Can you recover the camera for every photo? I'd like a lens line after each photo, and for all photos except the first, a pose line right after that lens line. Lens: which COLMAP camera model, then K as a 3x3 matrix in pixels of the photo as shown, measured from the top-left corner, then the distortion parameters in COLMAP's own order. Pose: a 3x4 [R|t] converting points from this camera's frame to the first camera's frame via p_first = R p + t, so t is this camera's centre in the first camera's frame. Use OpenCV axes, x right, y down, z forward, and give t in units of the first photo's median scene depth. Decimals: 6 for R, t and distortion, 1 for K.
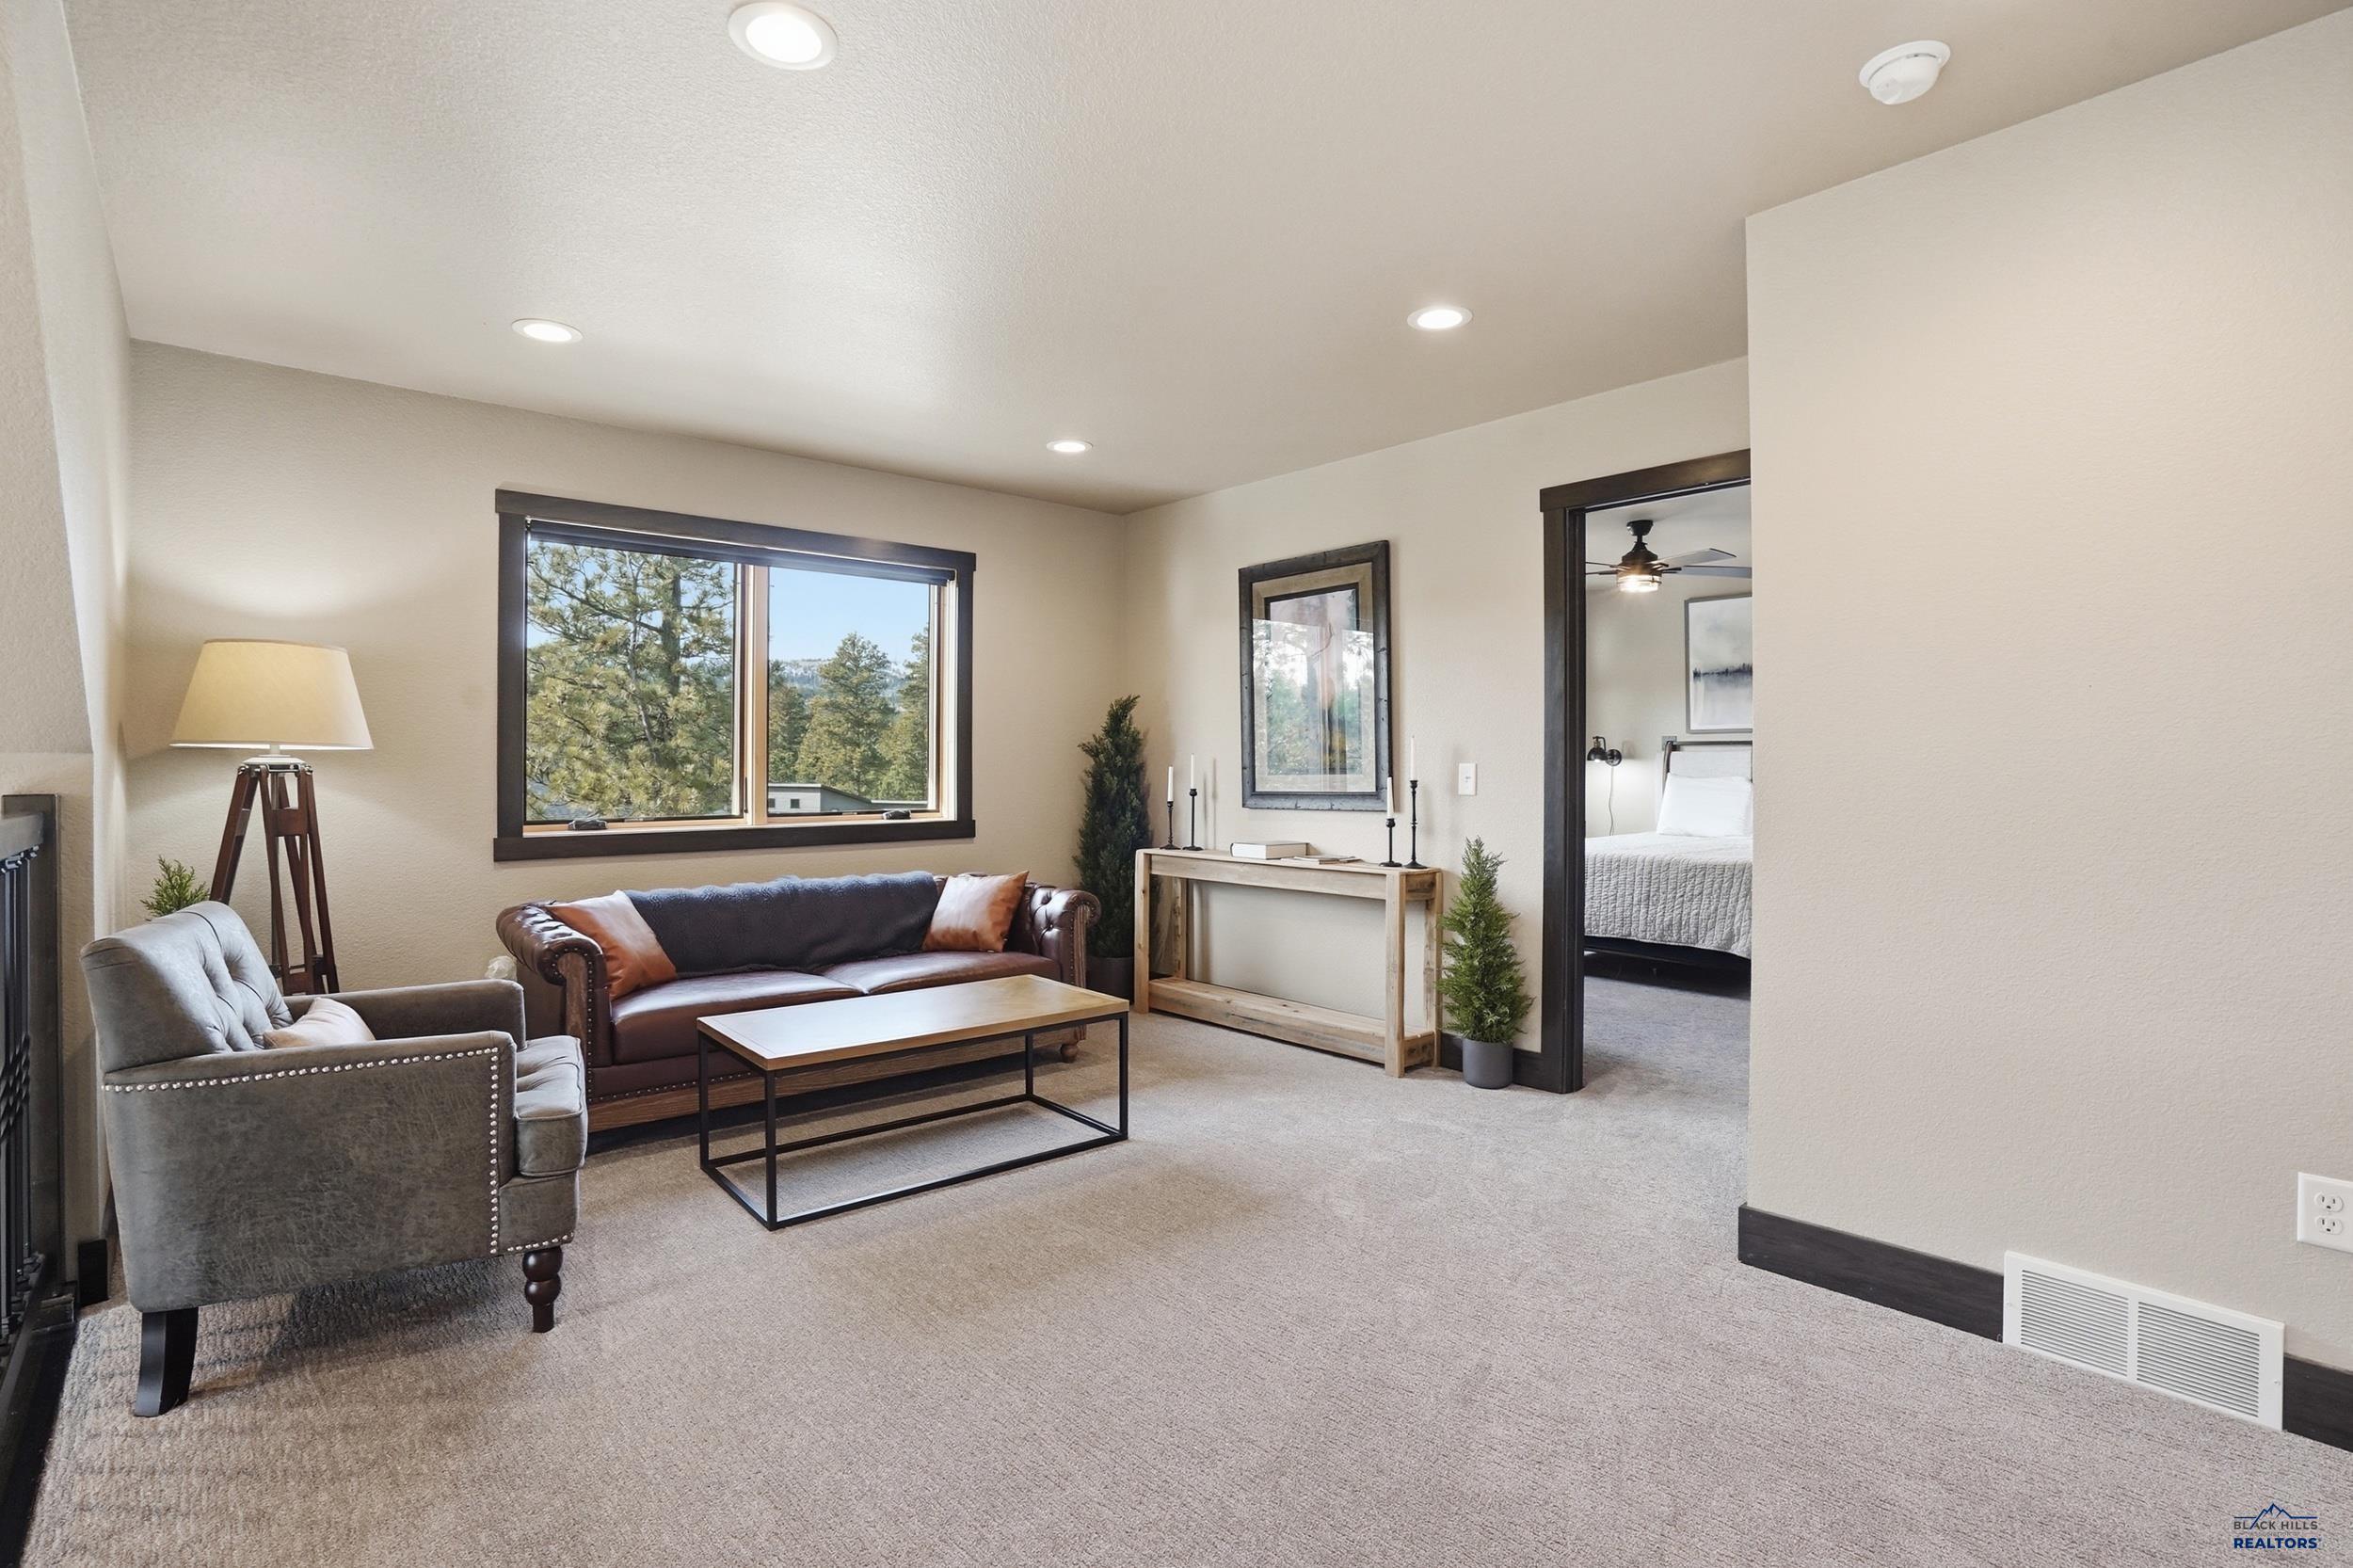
lens RADIAL K [[1117.1, 0, 1176.5], [0, 1117.1, 784.0], [0, 0, 1]] dist [-0.030272, 0.000644]
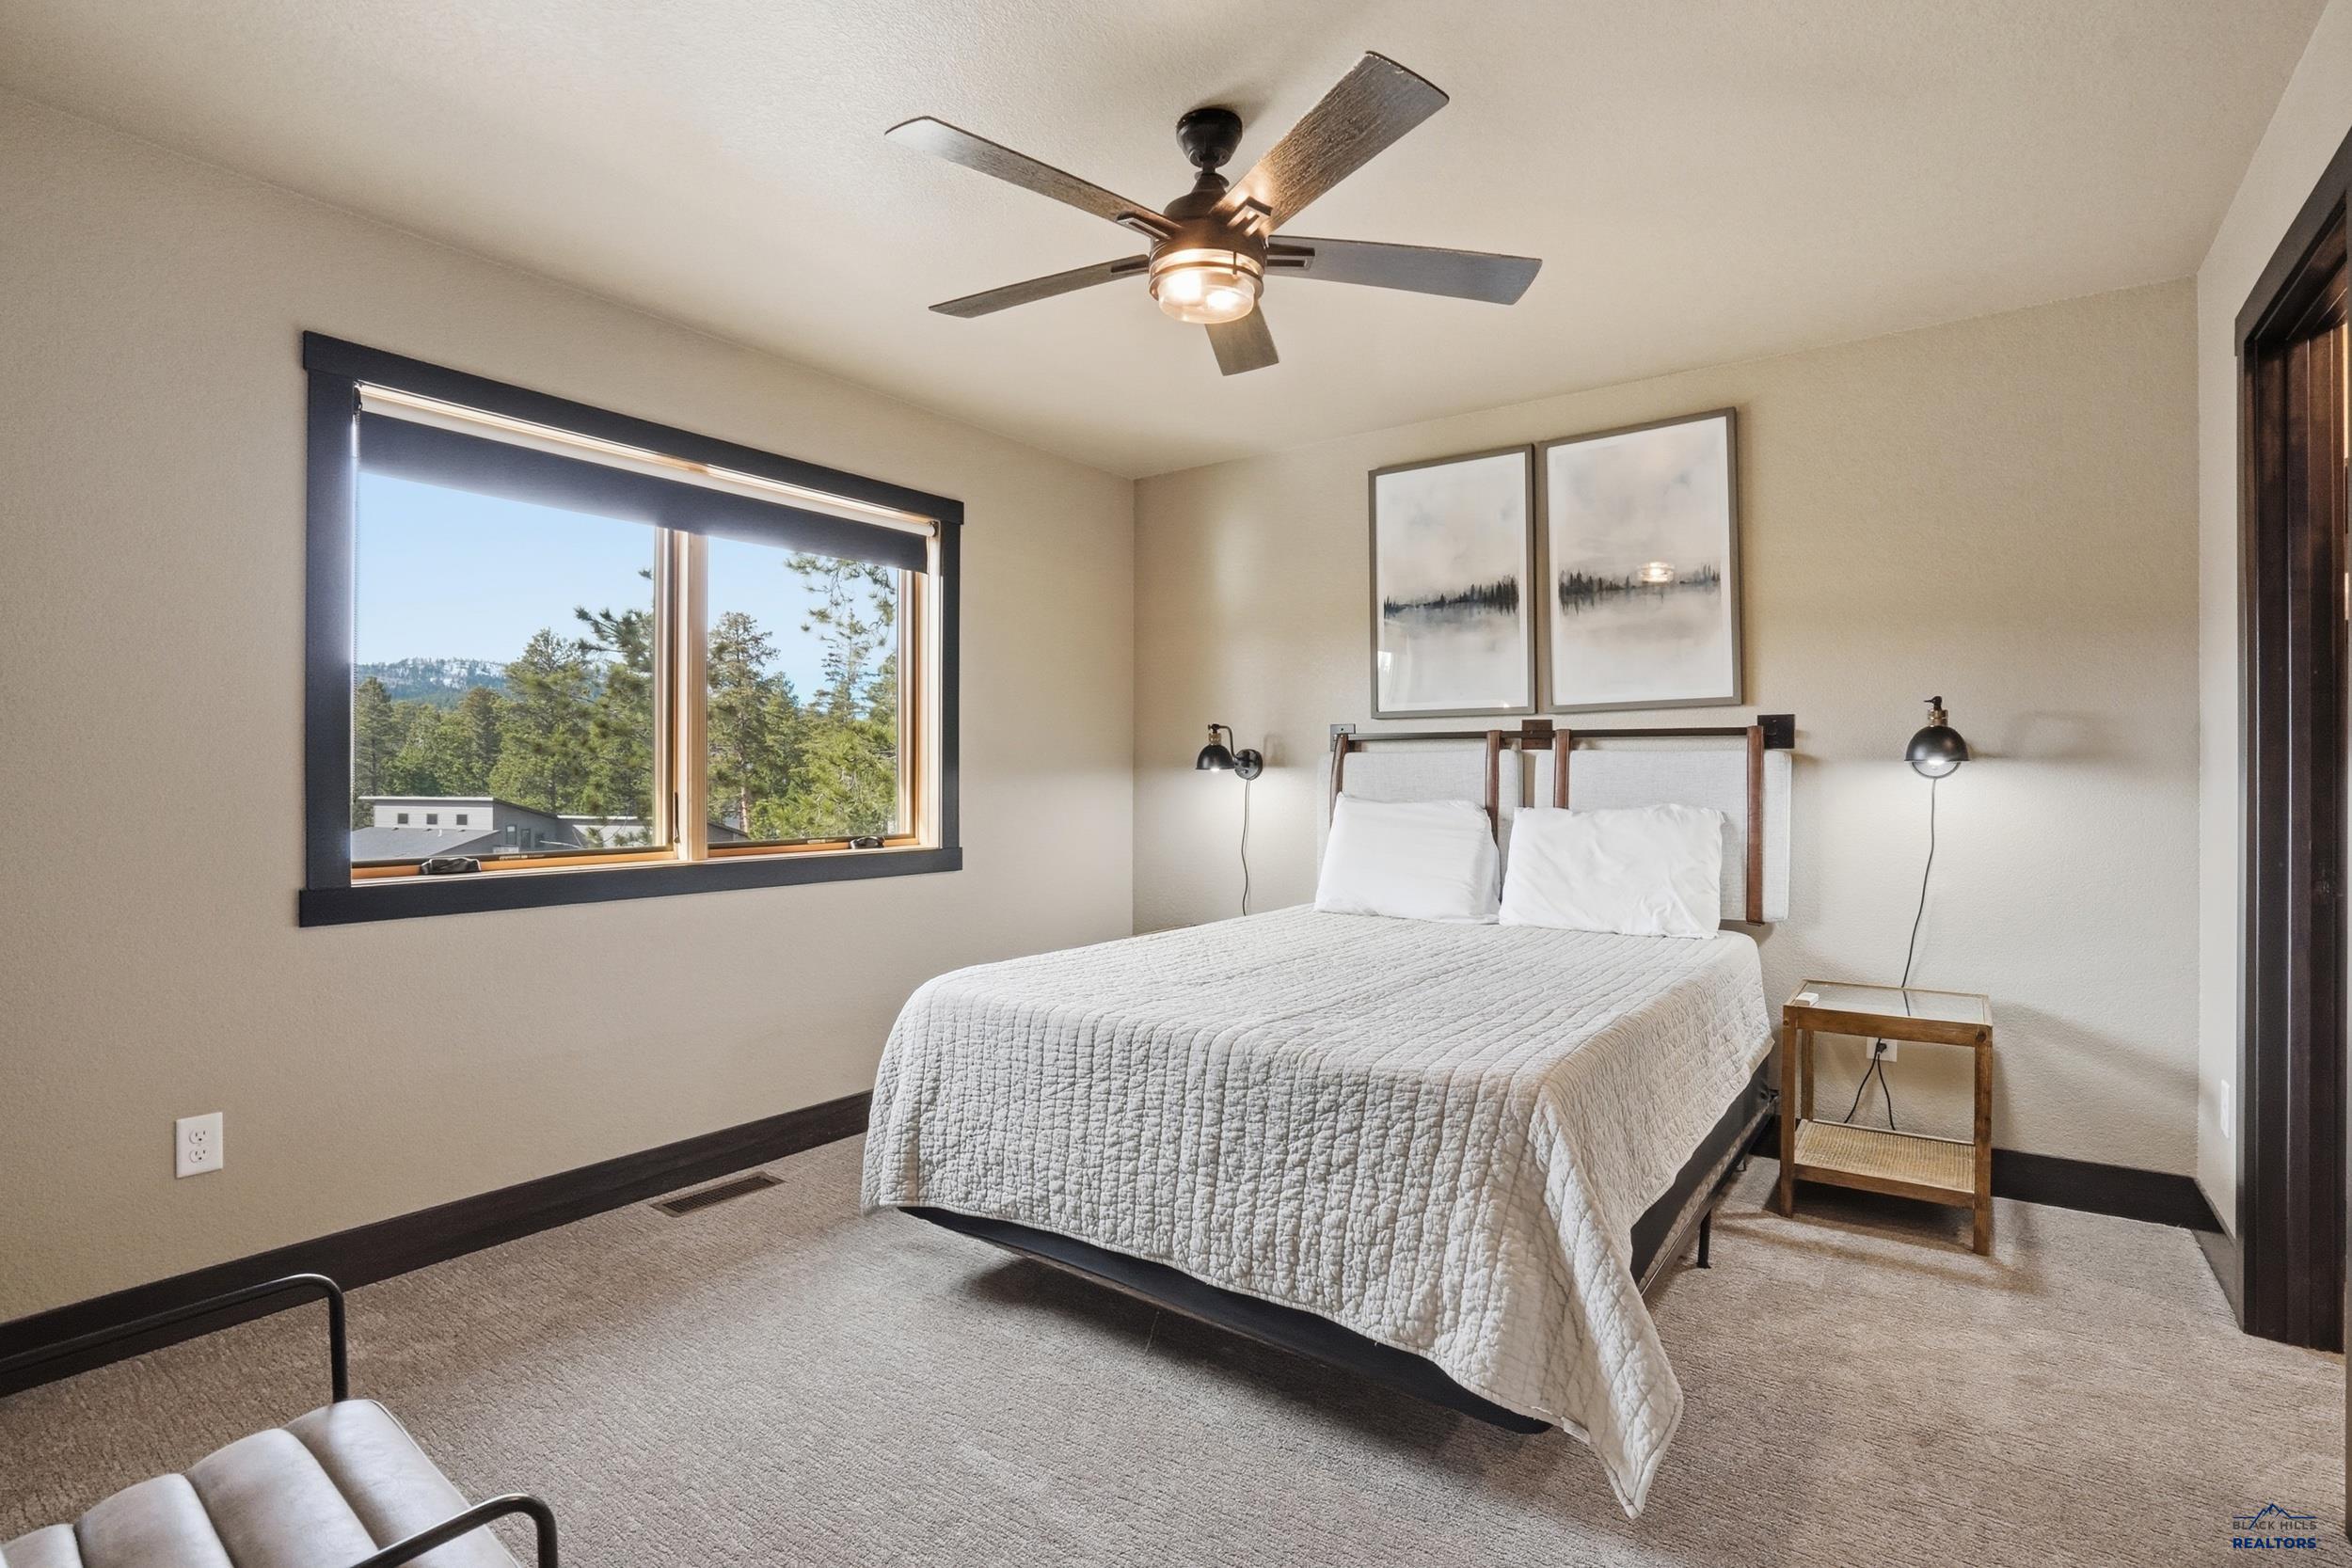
lens RADIAL K [[1116.5, 0, 1176.0], [0, 1116.5, 784.0], [0, 0, 1]] dist [-0.030272, 0.000644]
pose [[0.977421, 0.006025, 0.211214, 0.253752], [-0.003198, 0.999901, -0.013722, -0.006959], [-0.211276, 0.012737, 0.977343, 0.495553]]
